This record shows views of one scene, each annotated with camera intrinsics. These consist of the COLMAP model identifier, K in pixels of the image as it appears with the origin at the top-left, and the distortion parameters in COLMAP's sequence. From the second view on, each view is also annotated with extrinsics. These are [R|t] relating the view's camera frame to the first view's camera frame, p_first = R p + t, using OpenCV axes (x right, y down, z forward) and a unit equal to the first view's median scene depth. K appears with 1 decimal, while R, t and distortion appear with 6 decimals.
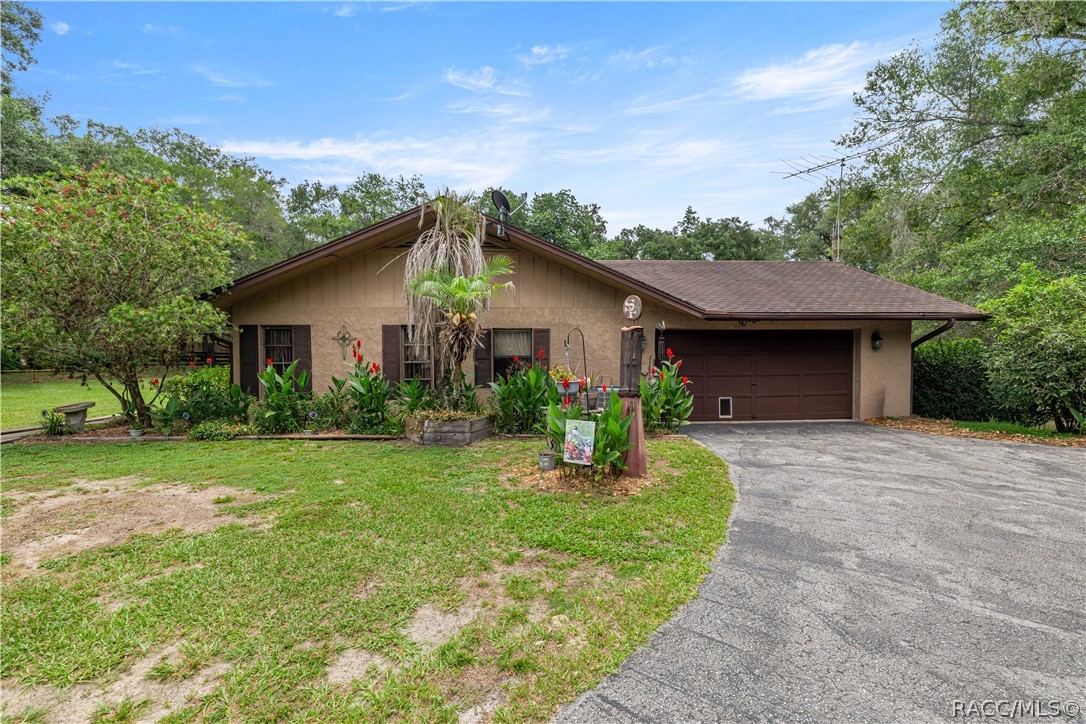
lens RADIAL K [[463.2, 0, 545.3], [0, 463.2, 365.7], [0, 0, 1]] dist [-0.001636, 0.000400]
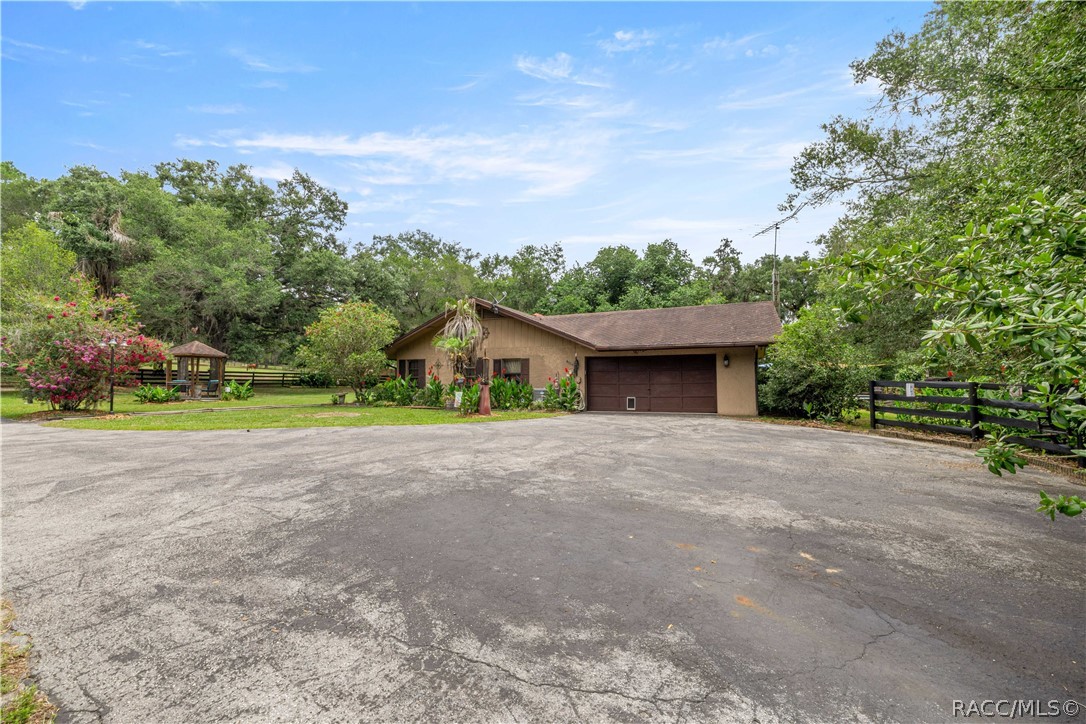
lens RADIAL K [[463.2, 0, 541.7], [0, 463.2, 369.7], [0, 0, 1]] dist [-0.001636, 0.000400]
pose [[0.900457, -0.012617, -0.434761, 0.817025], [-0.009436, 0.998777, -0.048529, 0.053694], [0.434842, 0.047801, 0.899237, -0.615706]]
